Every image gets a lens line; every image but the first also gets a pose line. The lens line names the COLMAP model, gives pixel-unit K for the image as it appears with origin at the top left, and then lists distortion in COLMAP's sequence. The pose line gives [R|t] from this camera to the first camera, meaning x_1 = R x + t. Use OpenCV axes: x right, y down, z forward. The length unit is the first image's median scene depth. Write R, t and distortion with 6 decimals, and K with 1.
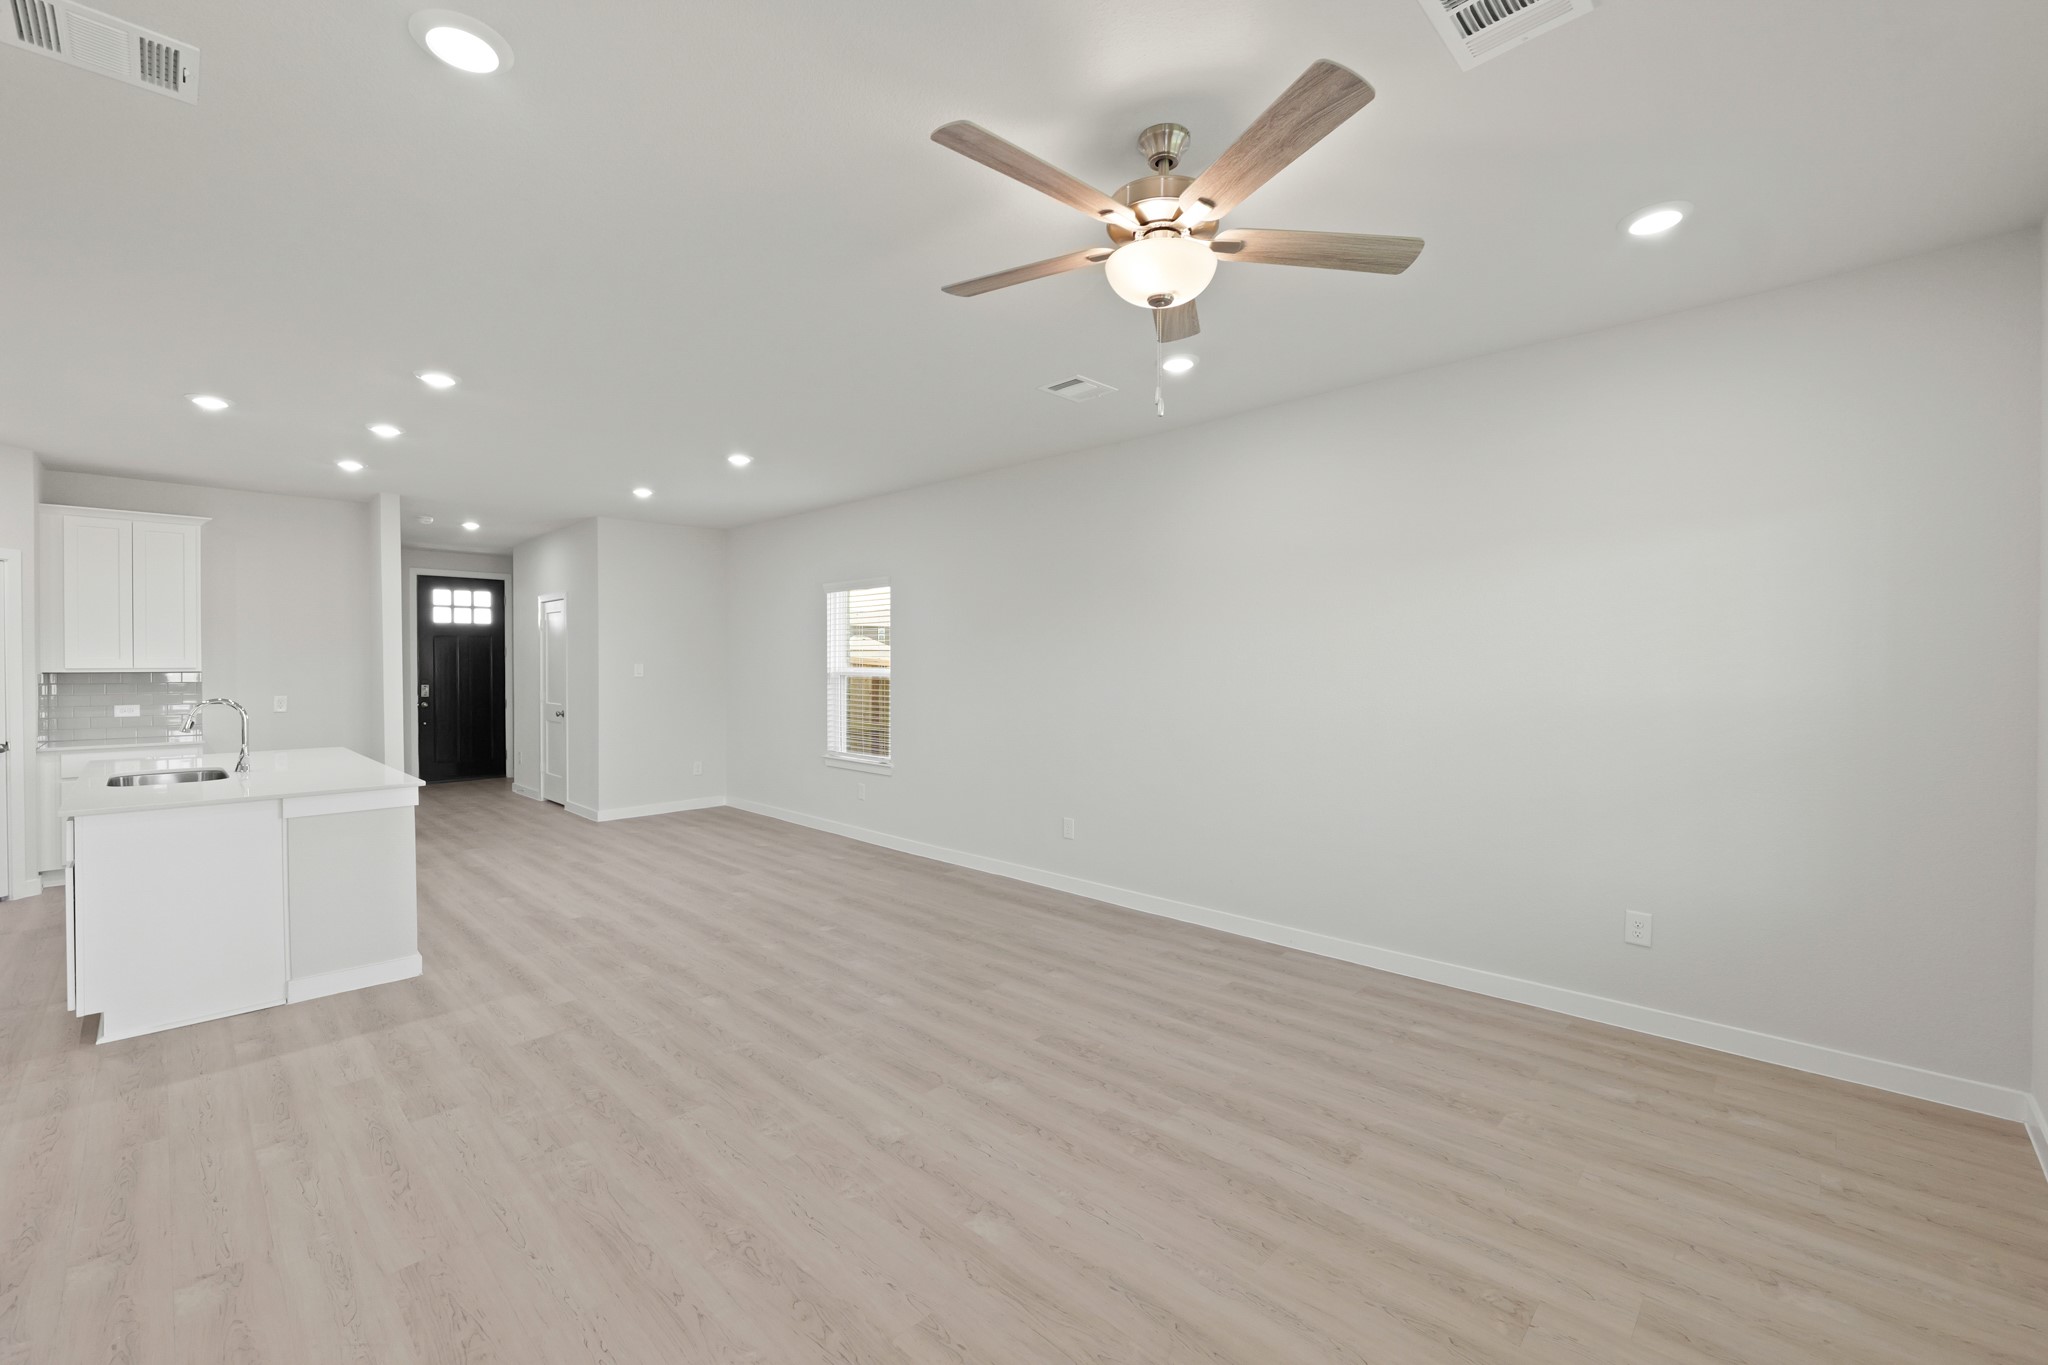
lens RADIAL K [[844.8, 0, 1032.1], [0, 844.8, 679.7], [0, 0, 1]] dist [-0.014373, 0.001665]
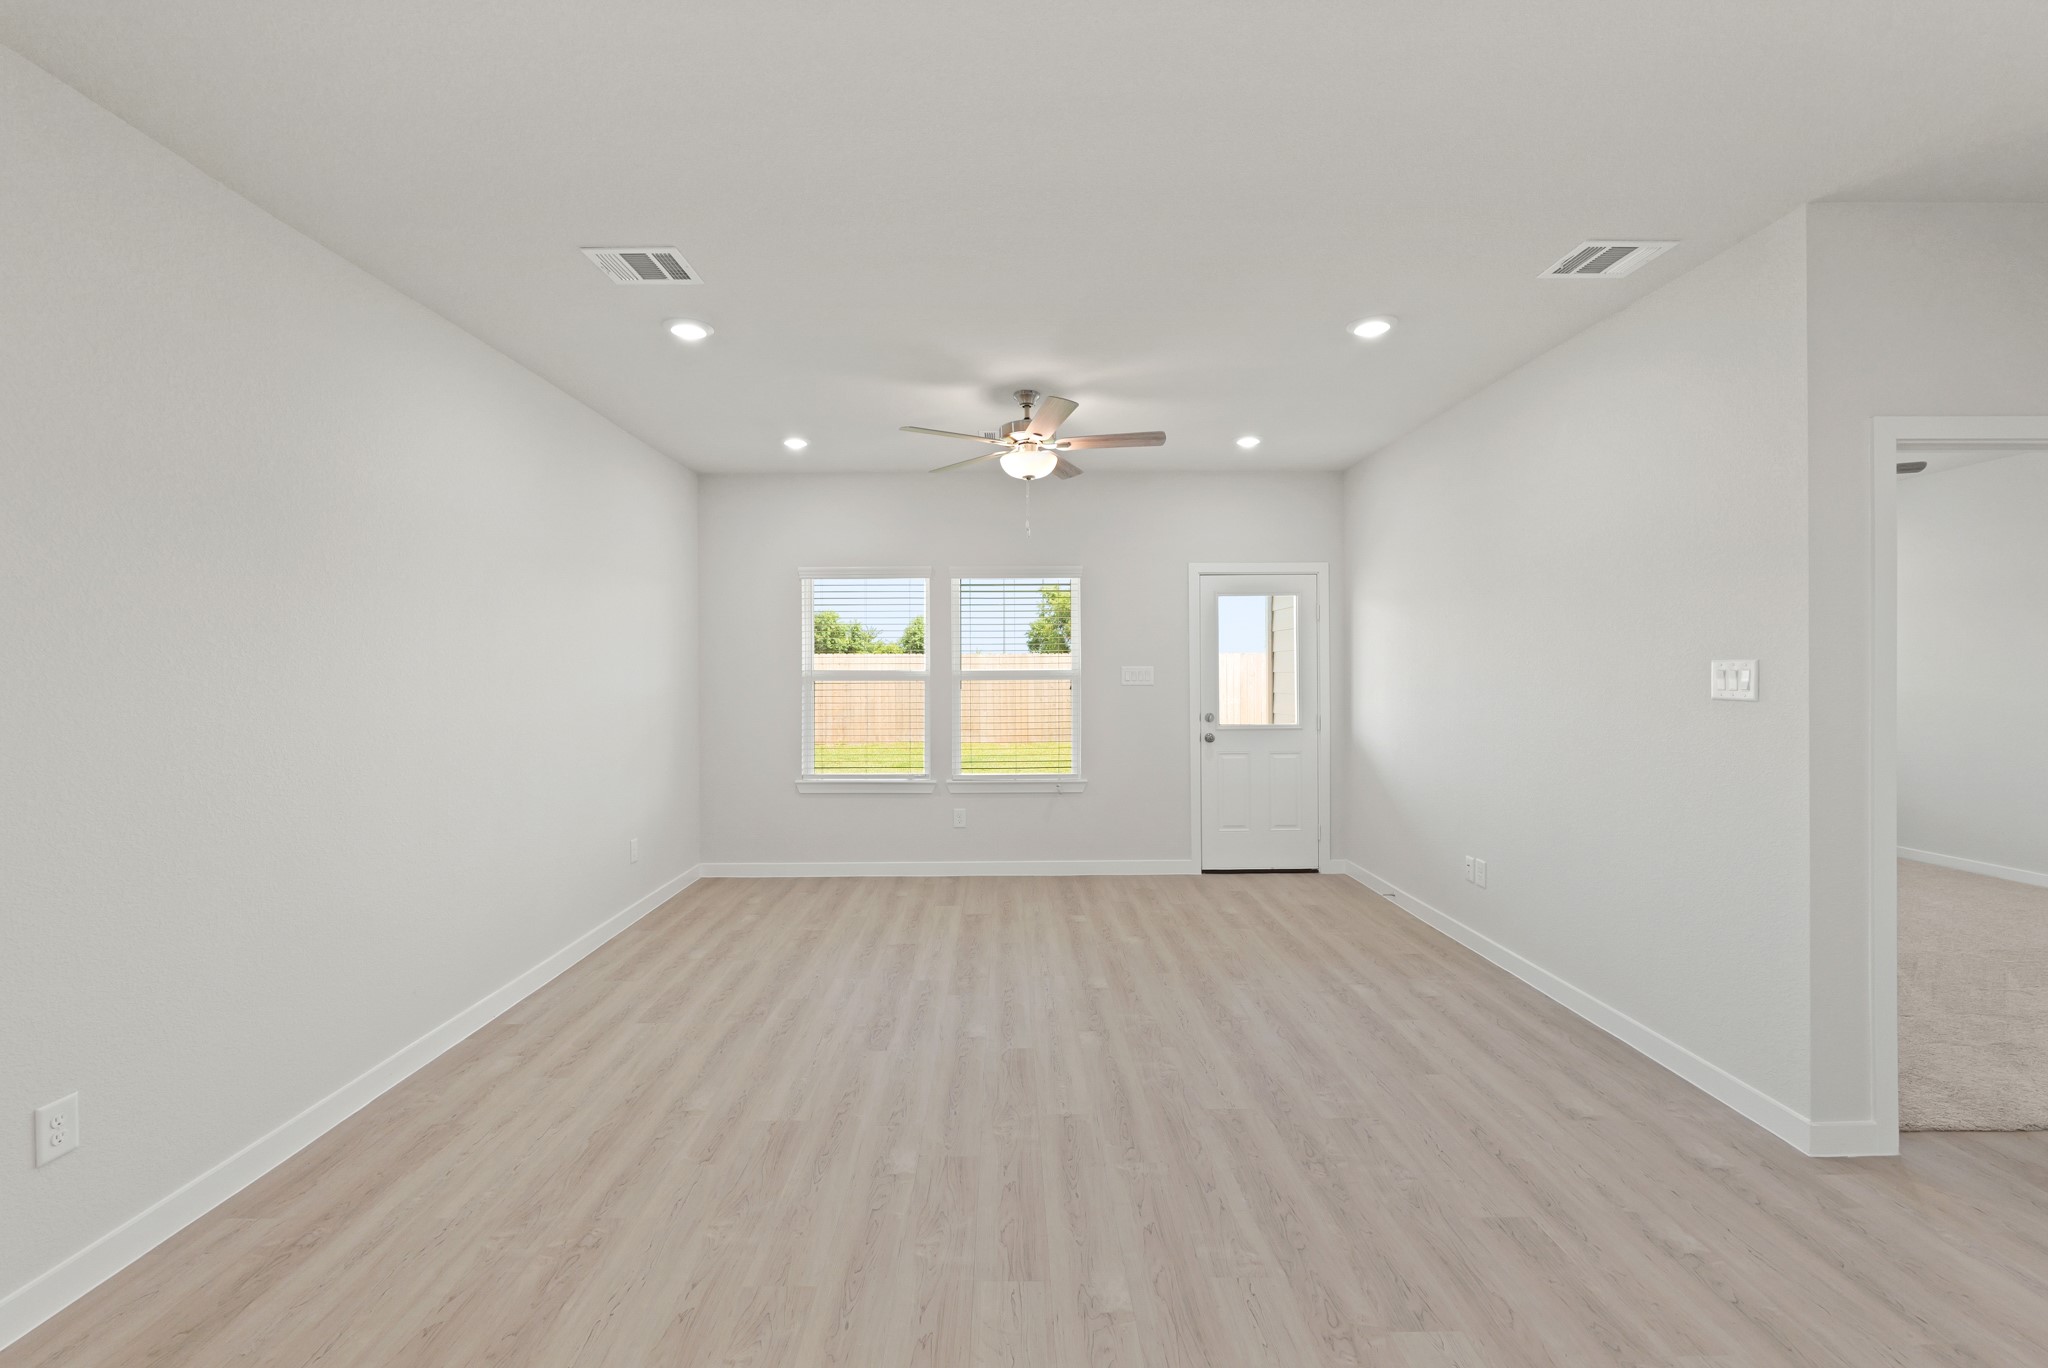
lens RADIAL K [[844.8, 0, 1011.3], [0, 844.8, 679.1], [0, 0, 1]] dist [-0.014373, 0.001665]
pose [[-0.693150, -0.000981, 0.720792, -0.713741], [0.021575, 0.999523, 0.022109, -0.017255], [-0.720470, 0.030876, -0.692798, 1.392401]]
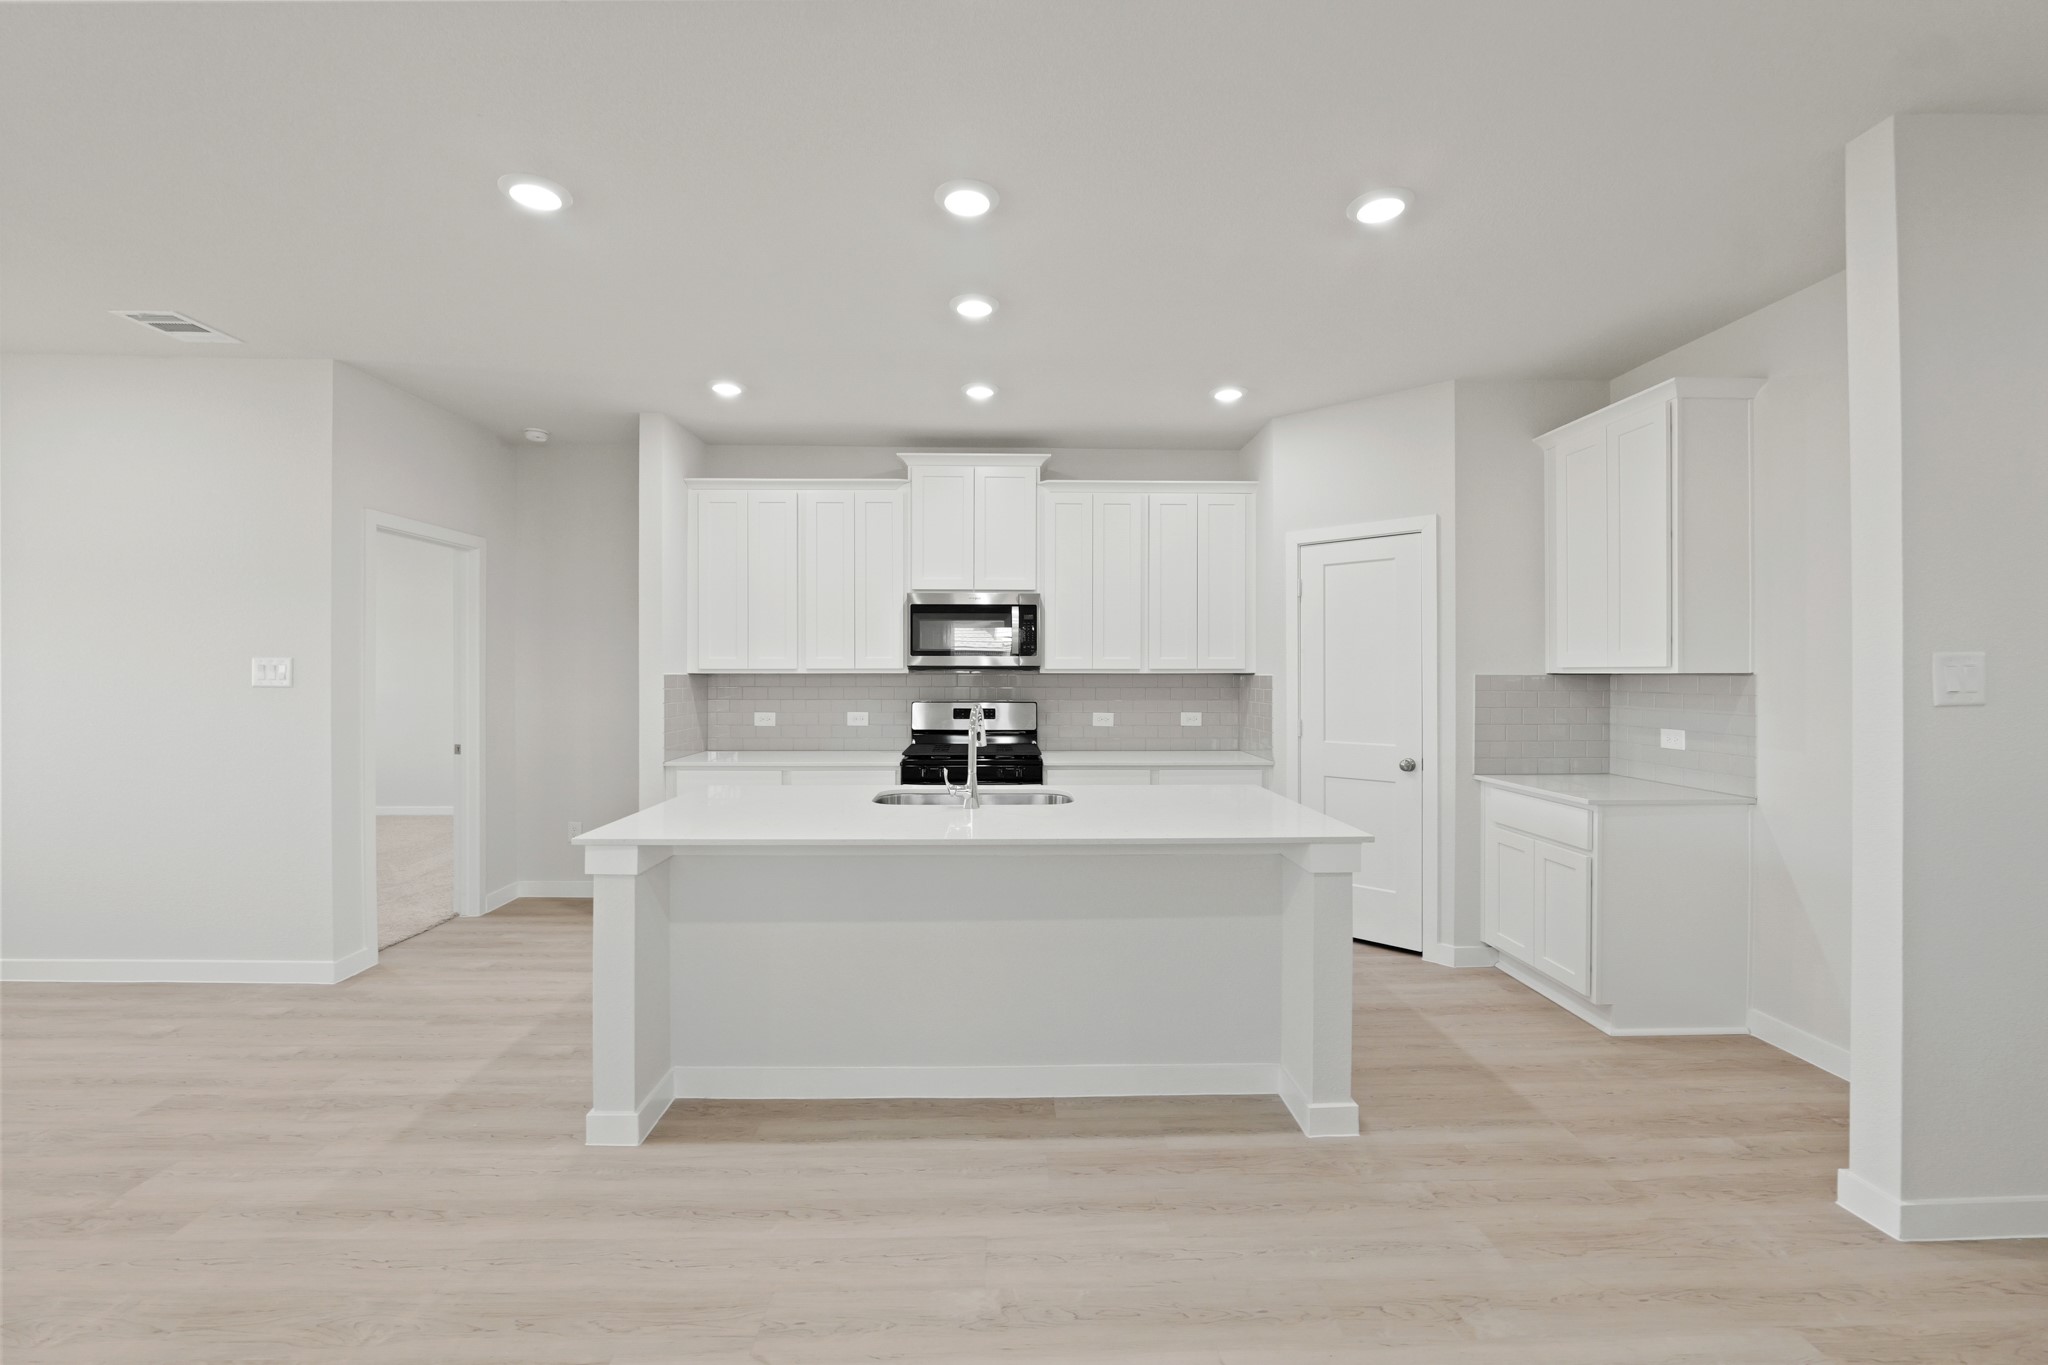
lens RADIAL K [[844.8, 0, 1021.2], [0, 844.8, 669.8], [0, 0, 1]] dist [-0.014373, 0.001665]
pose [[-0.706630, -0.002557, -0.707579, -0.548839], [-0.017382, 0.999754, 0.013746, -0.018898], [0.707370, 0.022013, -0.706501, 1.782313]]
